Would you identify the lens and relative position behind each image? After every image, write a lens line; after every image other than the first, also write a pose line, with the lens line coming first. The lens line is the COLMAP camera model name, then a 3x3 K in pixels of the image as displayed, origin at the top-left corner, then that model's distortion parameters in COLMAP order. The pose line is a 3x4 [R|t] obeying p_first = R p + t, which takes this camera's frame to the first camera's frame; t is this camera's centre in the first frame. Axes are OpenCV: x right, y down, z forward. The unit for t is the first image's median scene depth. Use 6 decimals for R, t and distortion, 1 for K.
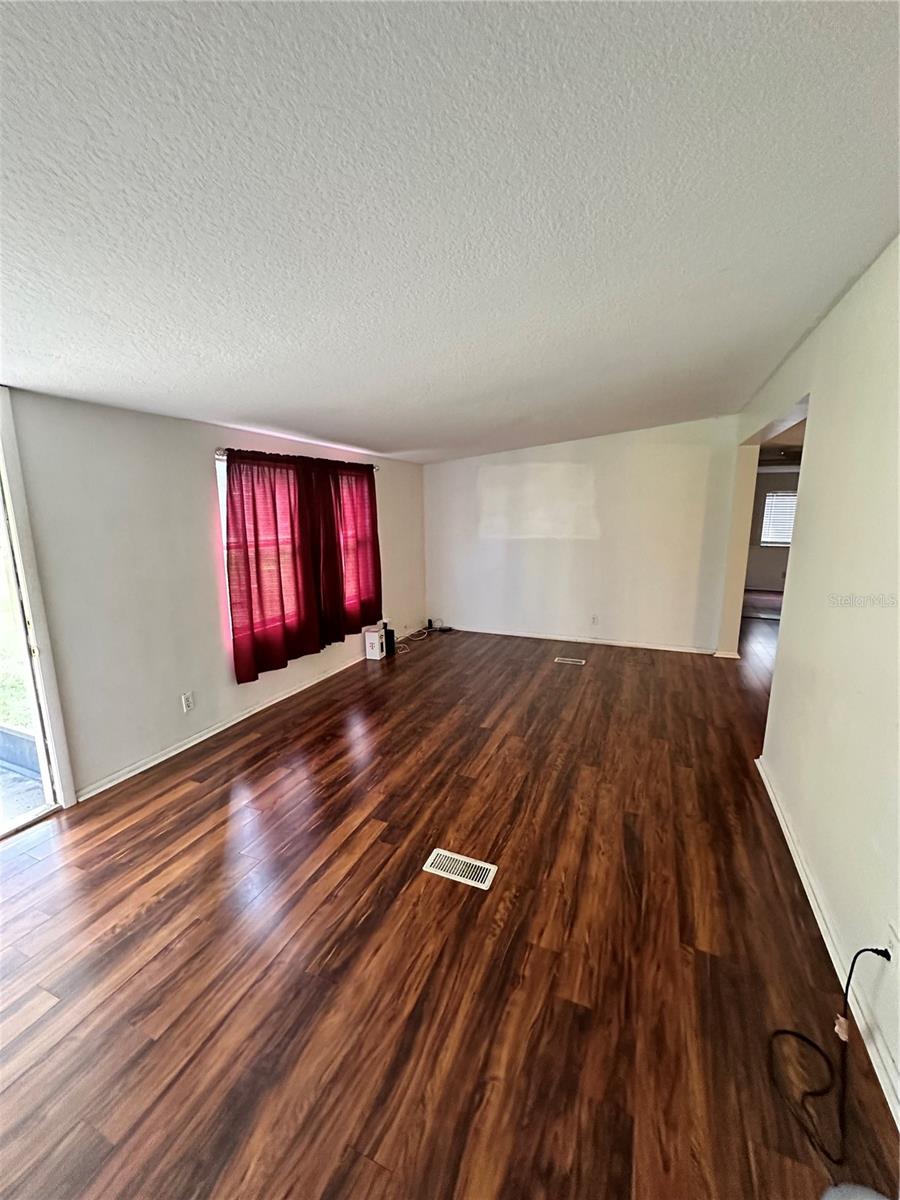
lens RADIAL K [[481.1, 0, 451.8], [0, 481.1, 593.4], [0, 0, 1]] dist [0.000409, 0.000688]
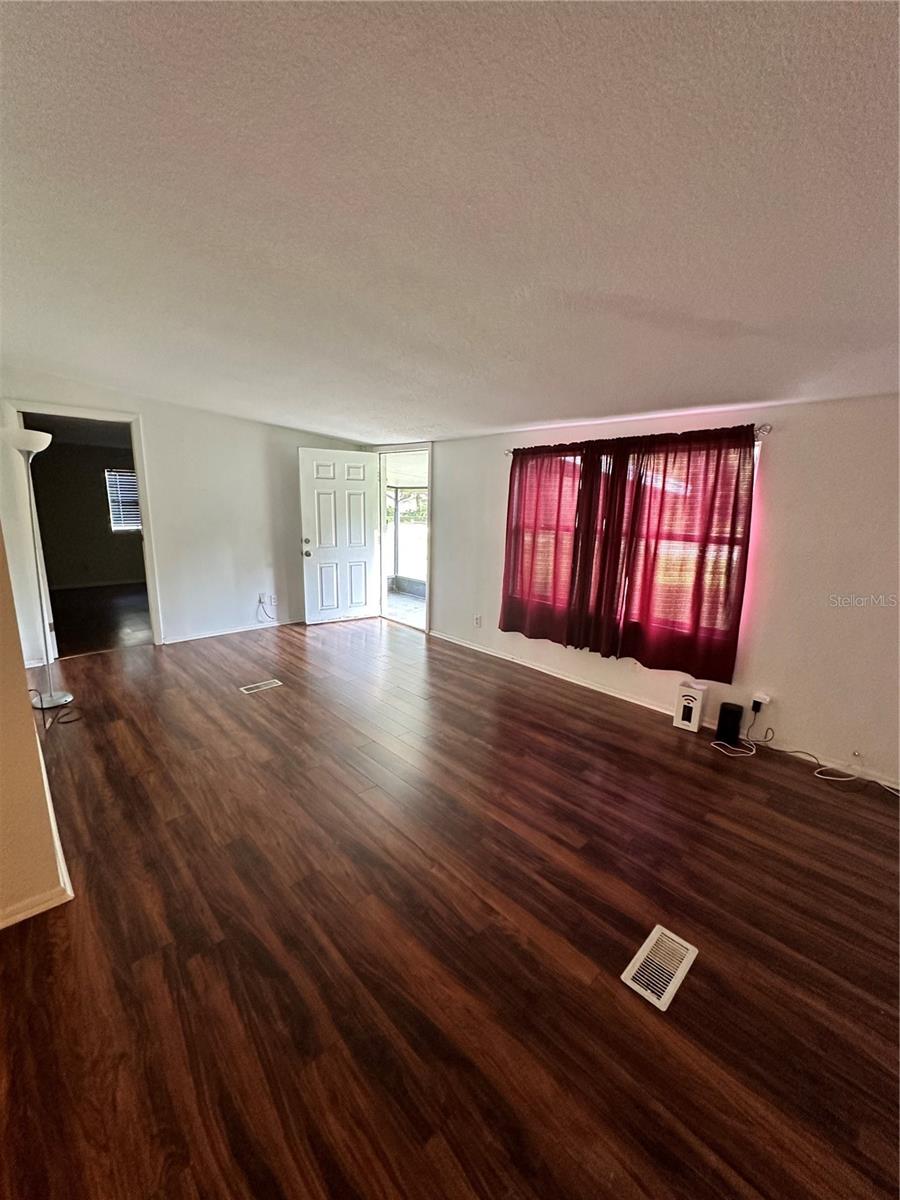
lens RADIAL K [[481.1, 0, 453.4], [0, 481.1, 601.8], [0, 0, 1]] dist [0.000409, 0.000688]
pose [[-0.400383, 0.179955, -0.898504, 0.920174], [-0.183978, 0.944775, 0.271205, -0.254438], [0.897689, 0.273891, -0.345164, 1.544496]]
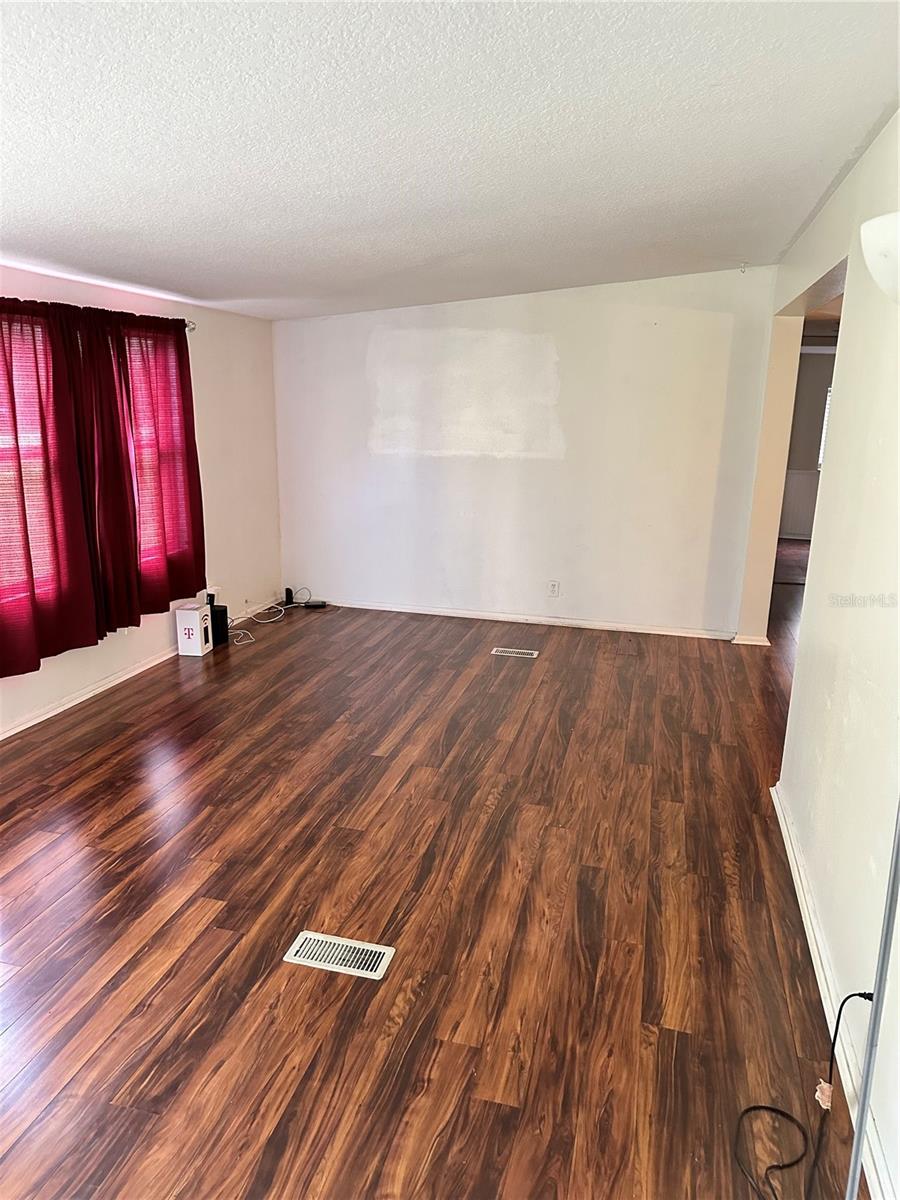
lens RADIAL K [[835.1, 0, 450.7], [0, 835.1, 601.2], [0, 0, 1]] dist [0.028181, -0.033293]
pose [[0.988790, -0.005771, 0.149201, -0.001298], [-0.004365, 0.997708, 0.067519, -0.000778], [-0.149248, -0.067413, 0.986499, -0.103116]]
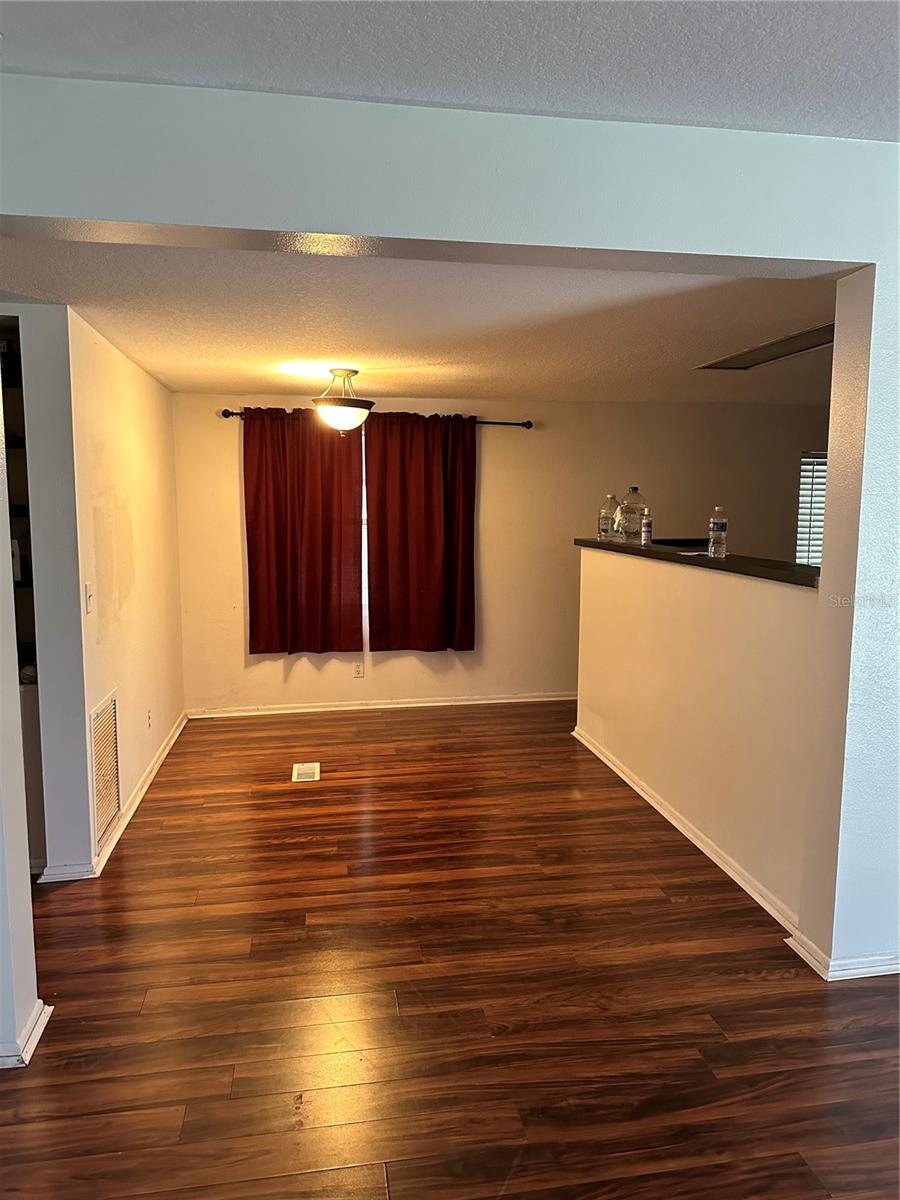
lens RADIAL K [[835.1, 0, 448.9], [0, 835.1, 599.2], [0, 0, 1]] dist [0.028181, -0.033293]
pose [[-0.525014, -0.094658, 0.845814, 0.134533], [0.152885, 0.967141, 0.203135, -0.280839], [-0.837250, 0.235961, -0.493290, 1.684400]]
